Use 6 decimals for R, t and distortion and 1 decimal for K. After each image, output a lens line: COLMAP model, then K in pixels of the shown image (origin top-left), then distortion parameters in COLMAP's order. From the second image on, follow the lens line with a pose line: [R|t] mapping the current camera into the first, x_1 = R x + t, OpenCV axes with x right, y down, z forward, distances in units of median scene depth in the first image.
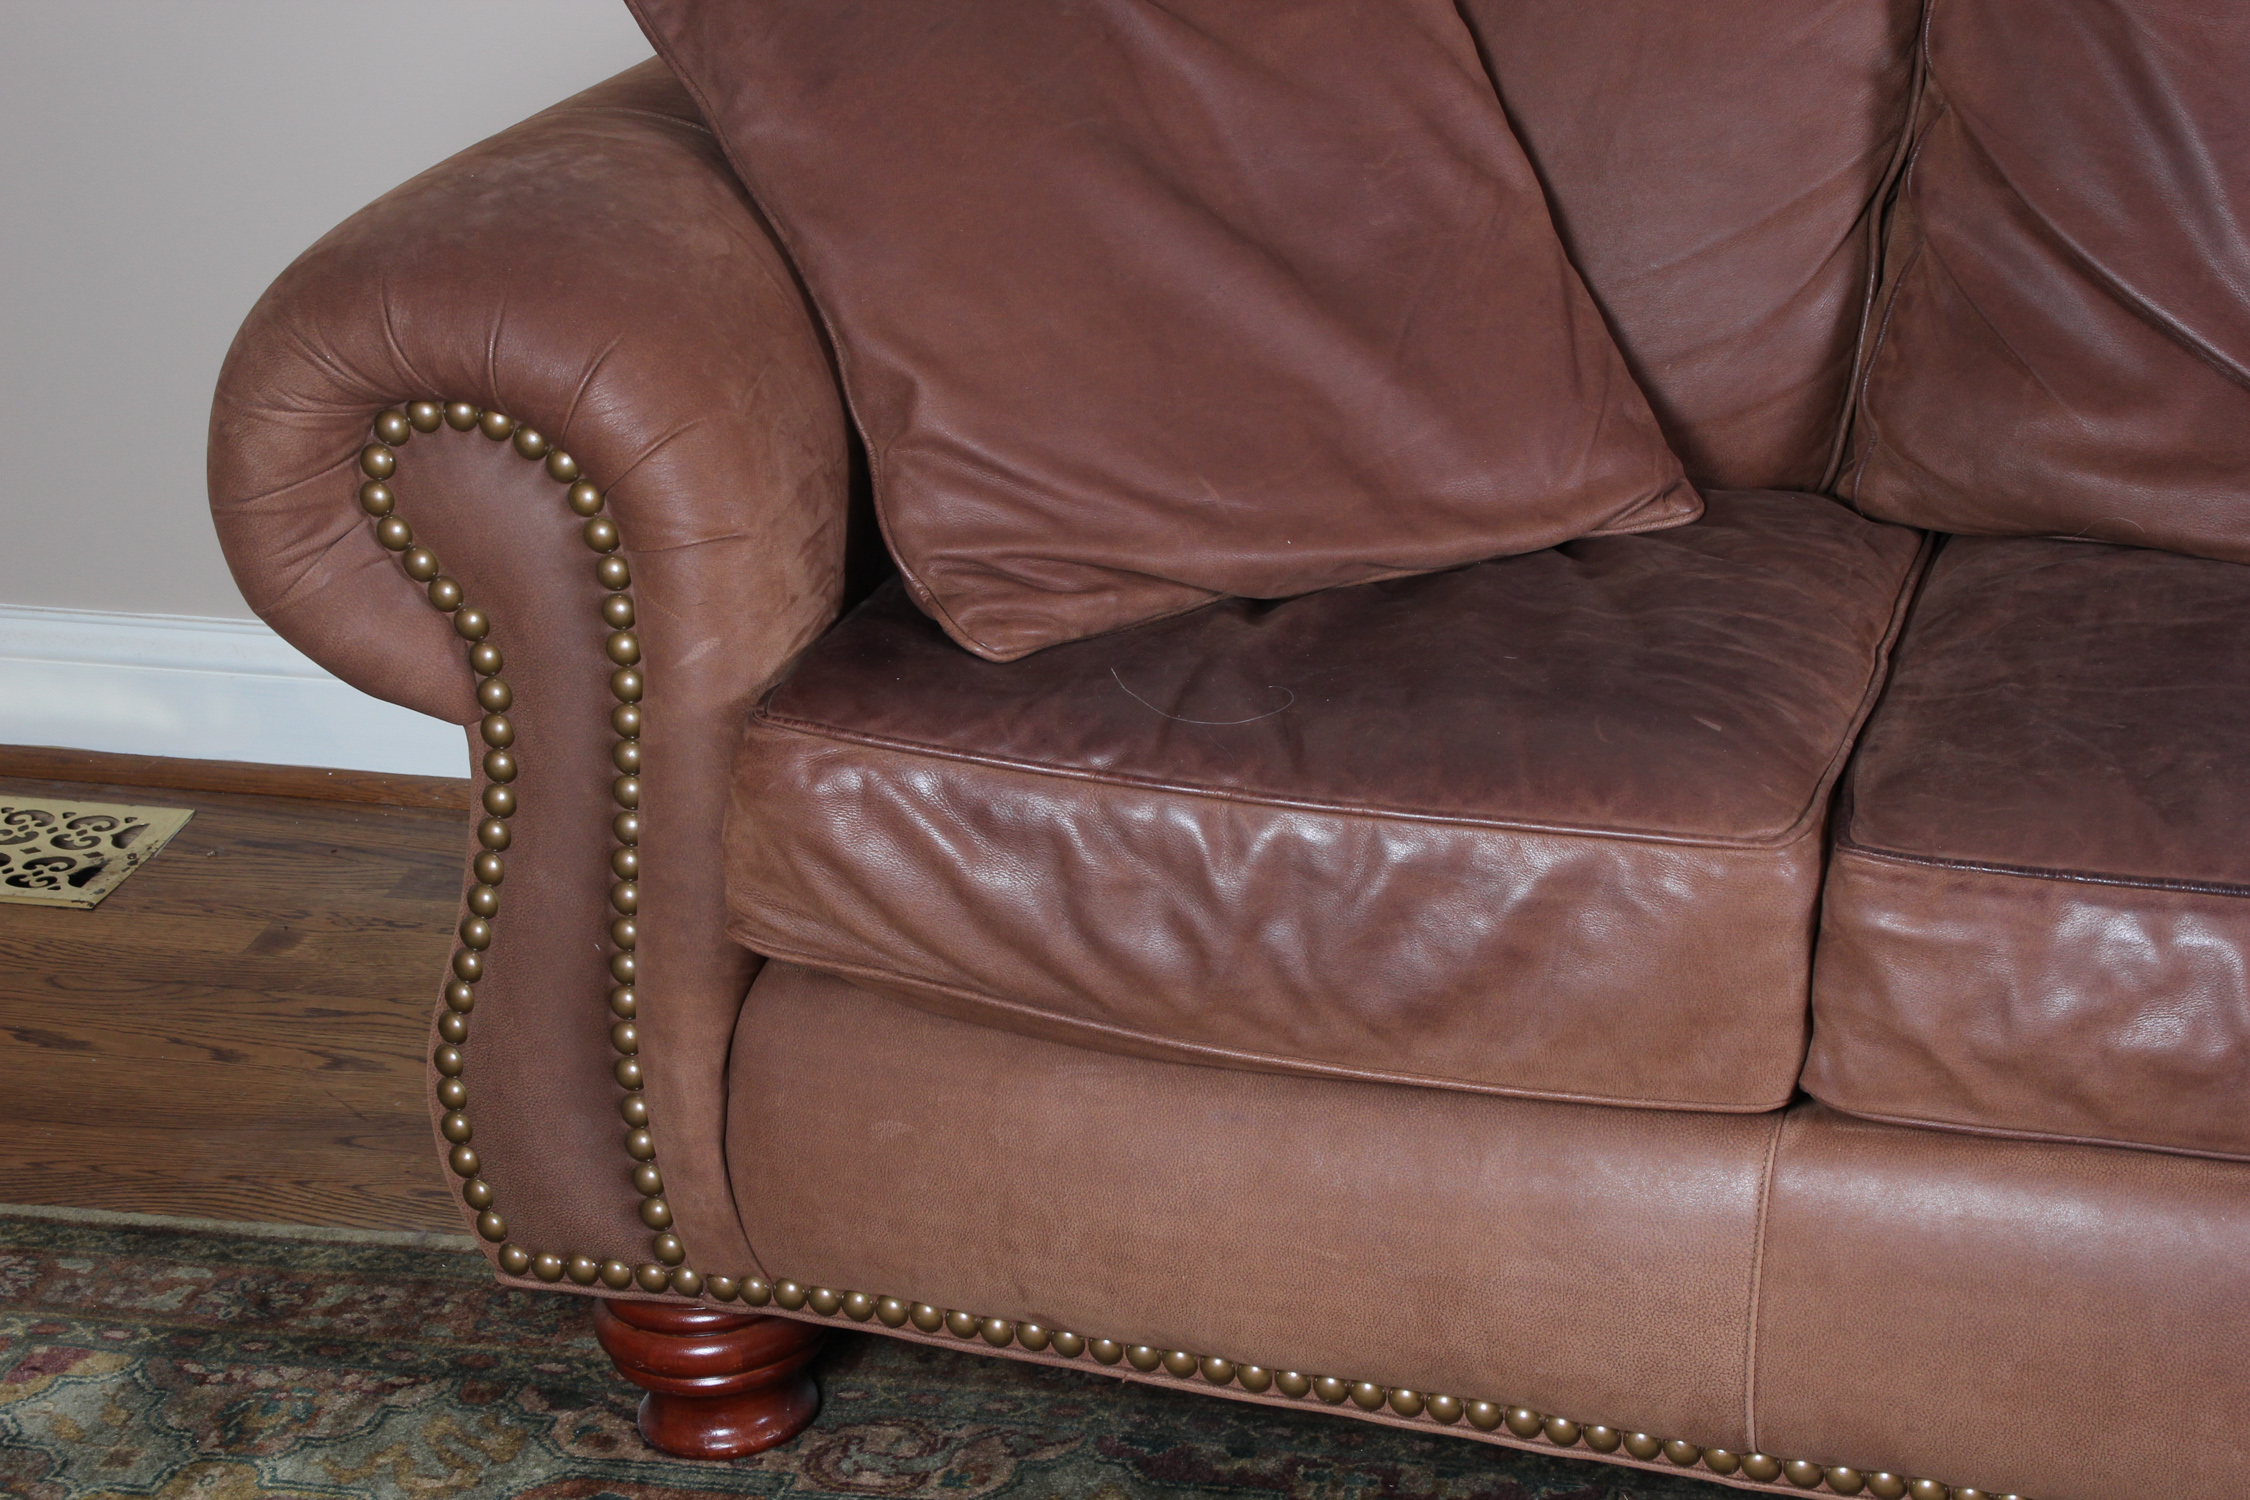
lens RADIAL K [[4561.8, 0, 1129.3], [0, 4561.8, 780.6], [0, 0, 1]] dist [0.246891, 0.931044]
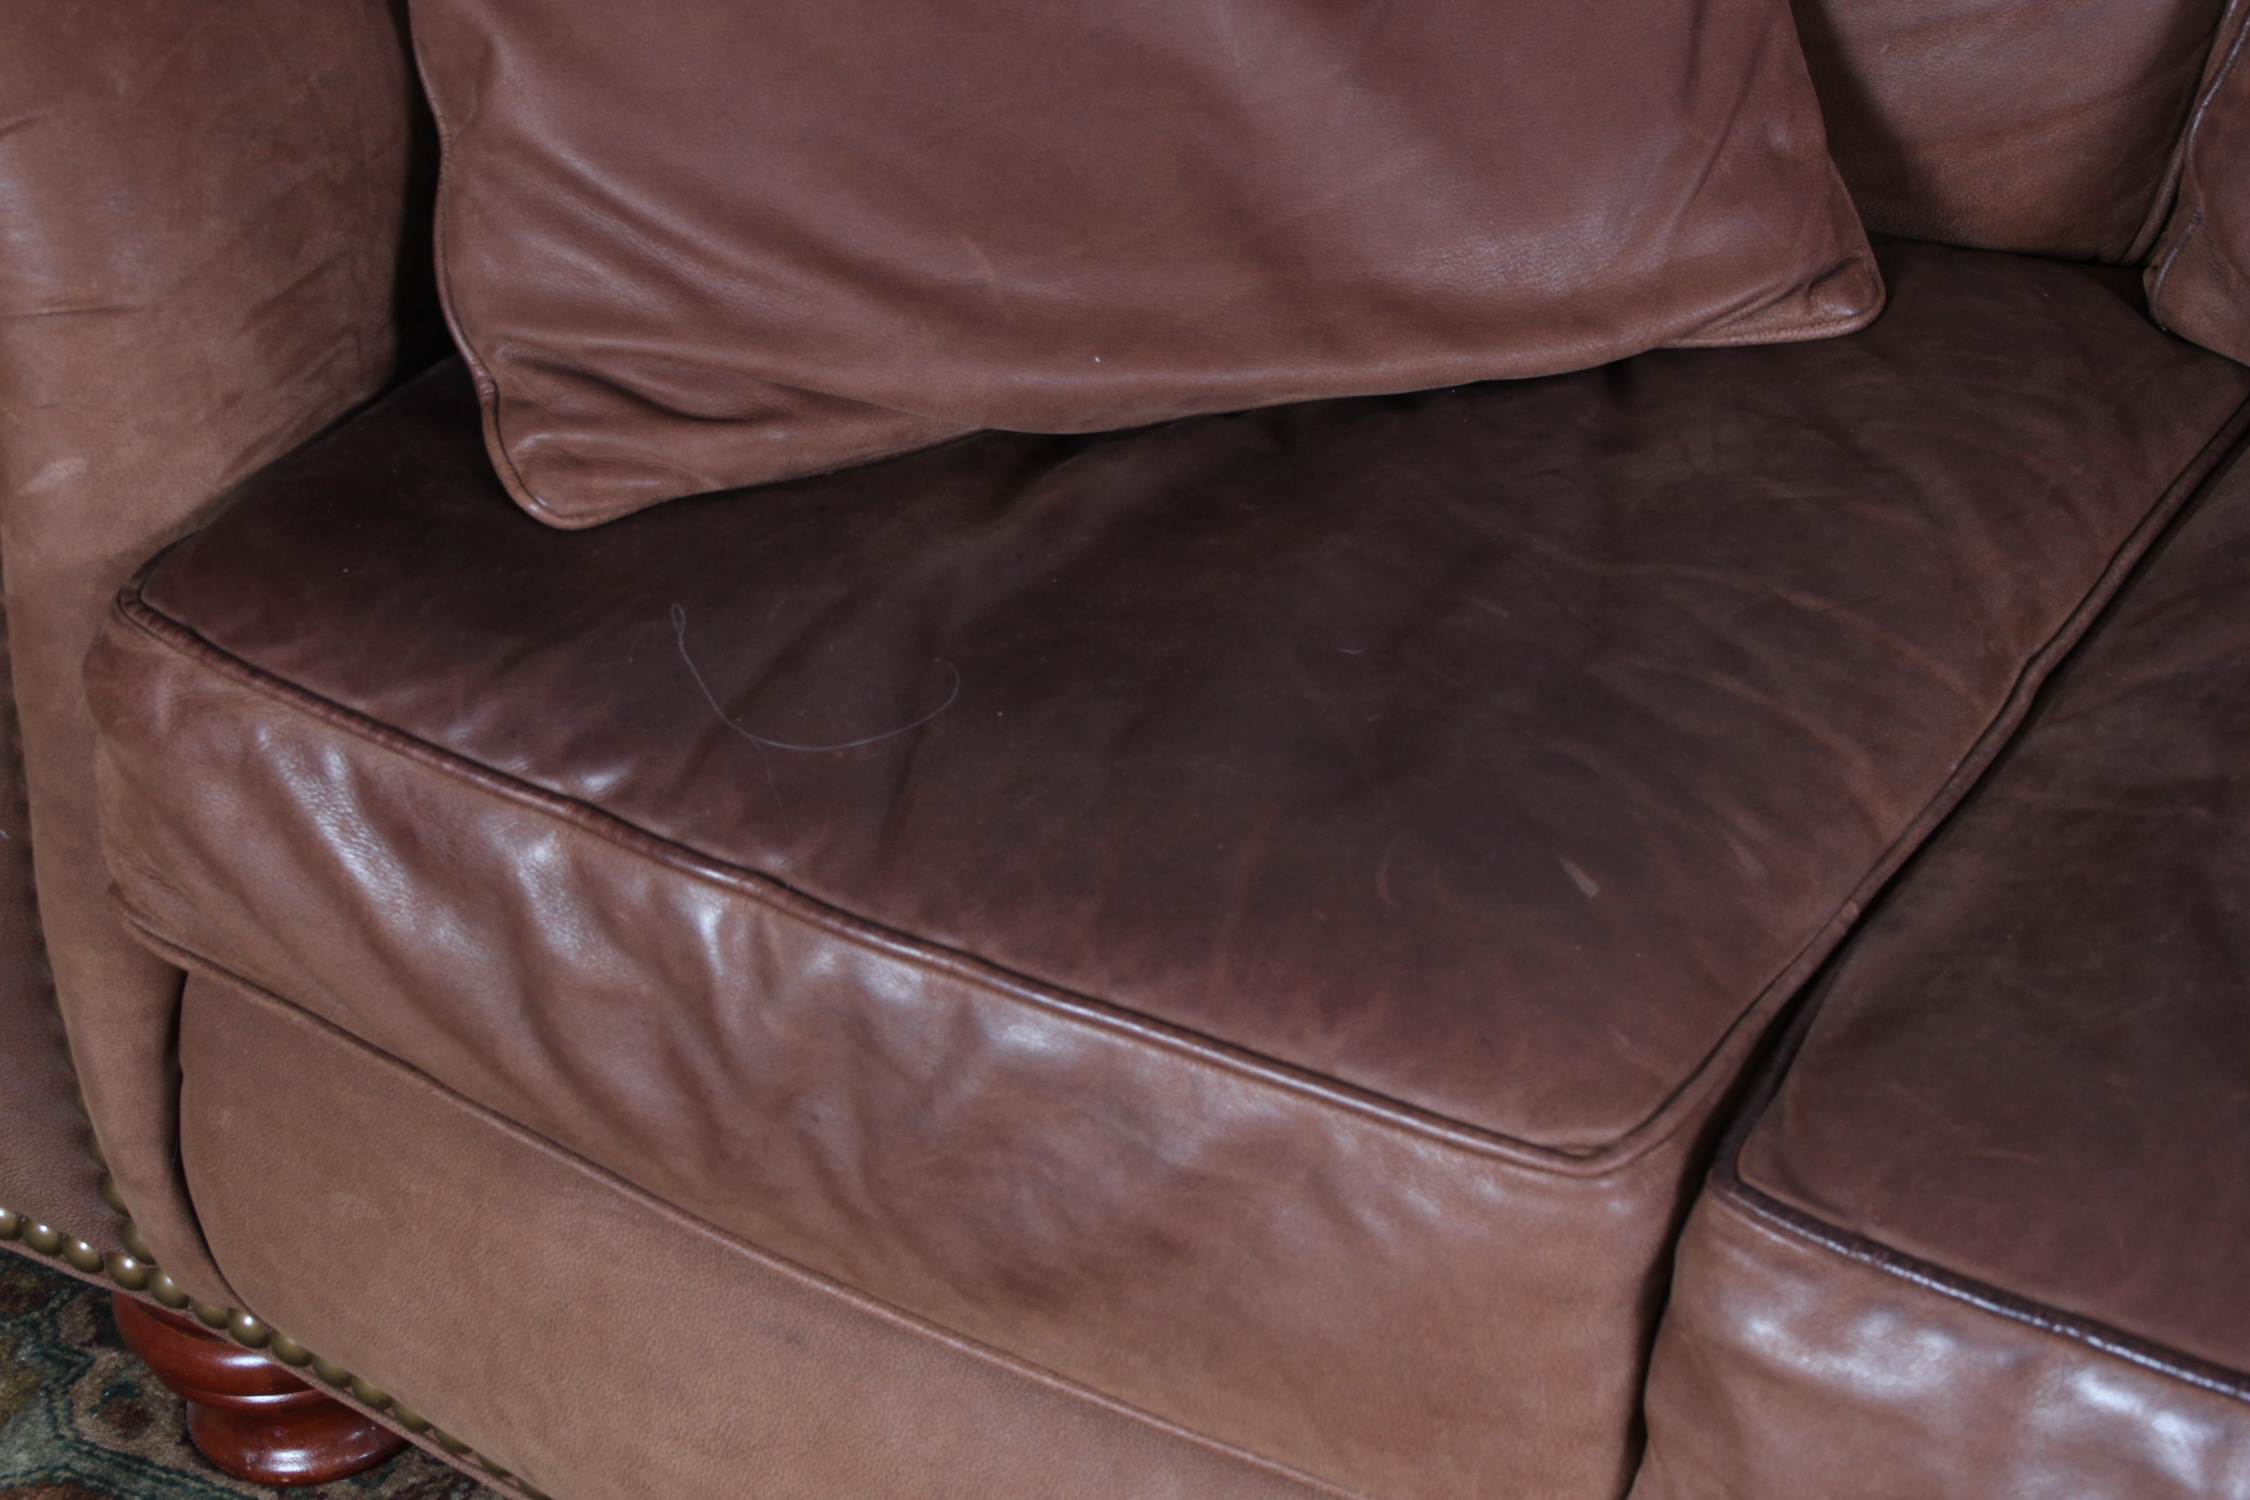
lens RADIAL K [[4561.8, 0, 1129.3], [0, 4561.8, 780.6], [0, 0, 1]] dist [0.246891, 0.931044]
pose [[0.969461, 0.148595, -0.195101, 0.170250], [-0.098812, 0.964777, 0.243806, -0.150191], [0.224458, -0.217083, 0.949997, 0.403986]]
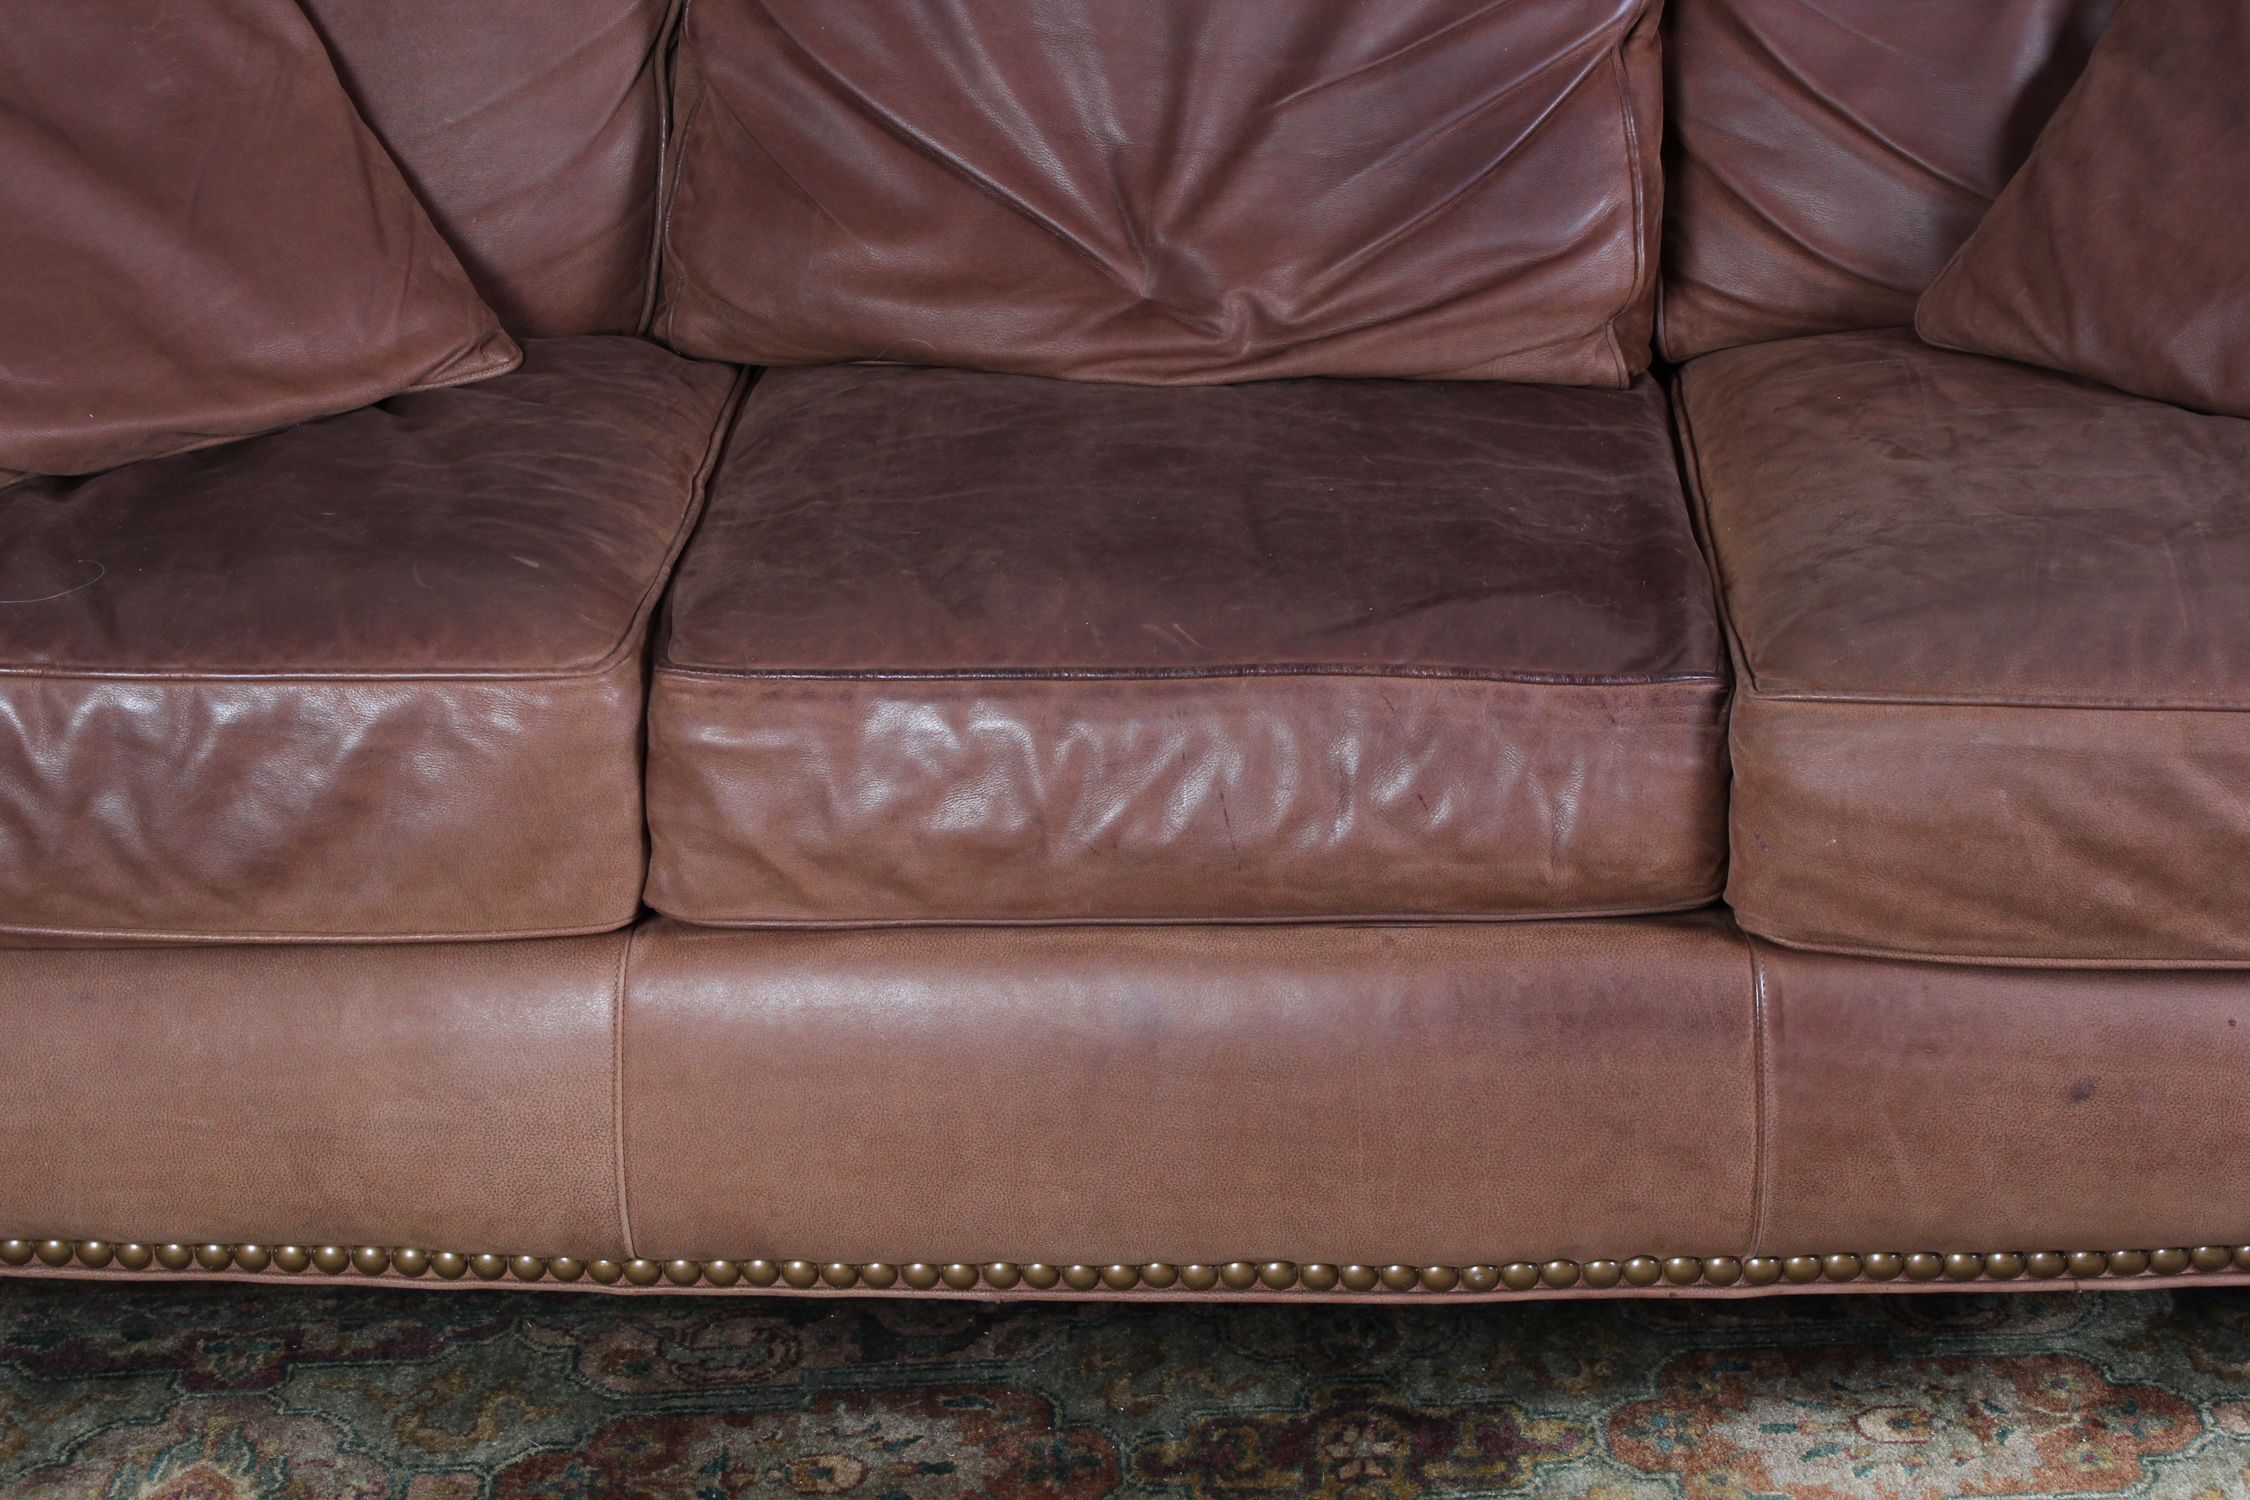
lens RADIAL K [[4561.8, 0, 1129.3], [0, 4561.8, 780.6], [0, 0, 1]] dist [0.246891, 0.931044]
pose [[0.971945, -0.096880, 0.214328, 0.030805], [0.091770, 0.995210, 0.033689, 0.013217], [-0.216565, -0.013074, 0.976181, -0.028602]]
